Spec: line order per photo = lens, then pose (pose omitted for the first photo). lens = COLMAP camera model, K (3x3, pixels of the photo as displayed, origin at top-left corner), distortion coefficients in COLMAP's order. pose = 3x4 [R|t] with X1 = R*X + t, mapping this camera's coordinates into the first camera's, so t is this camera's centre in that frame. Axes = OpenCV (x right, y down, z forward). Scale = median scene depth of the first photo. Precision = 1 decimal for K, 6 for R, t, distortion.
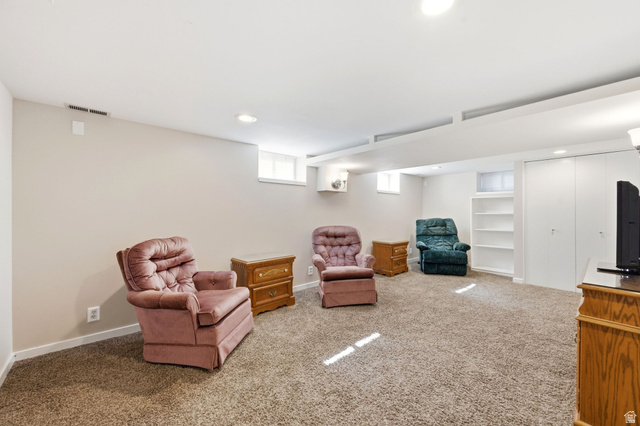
lens RADIAL K [[255.0, 0, 320.8], [0, 255.0, 214.7], [0, 0, 1]] dist [0.000311, -0.000001]
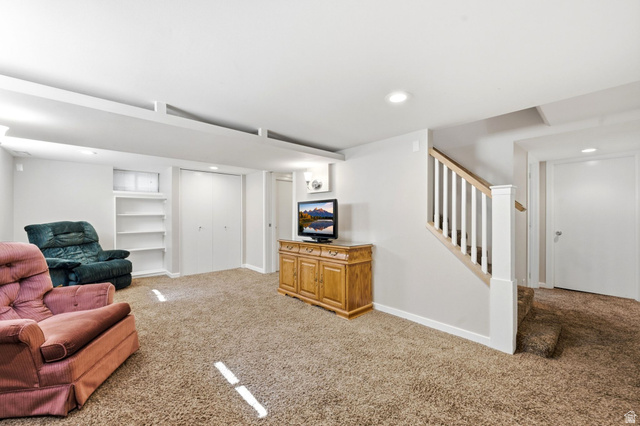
lens RADIAL K [[255.0, 0, 320.8], [0, 255.0, 214.7], [0, 0, 1]] dist [0.000311, -0.000001]
pose [[-0.015812, -0.001919, 0.999873, -0.397997], [0.008513, 0.999962, 0.002054, -0.000994], [-0.999839, 0.008544, -0.015795, 0.462053]]
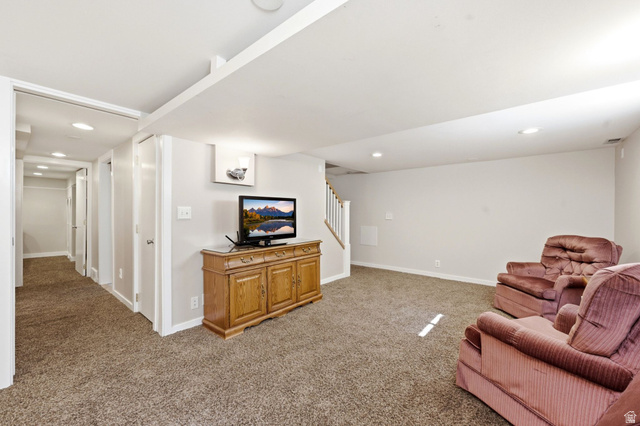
lens RADIAL K [[255.0, 0, 320.8], [0, 255.0, 214.7], [0, 0, 1]] dist [0.000311, -0.000001]
pose [[-0.990248, -0.008208, -0.139077, 0.510218], [-0.009383, 0.999926, 0.007800, -0.004676], [0.139002, 0.009029, -0.990251, 1.303969]]
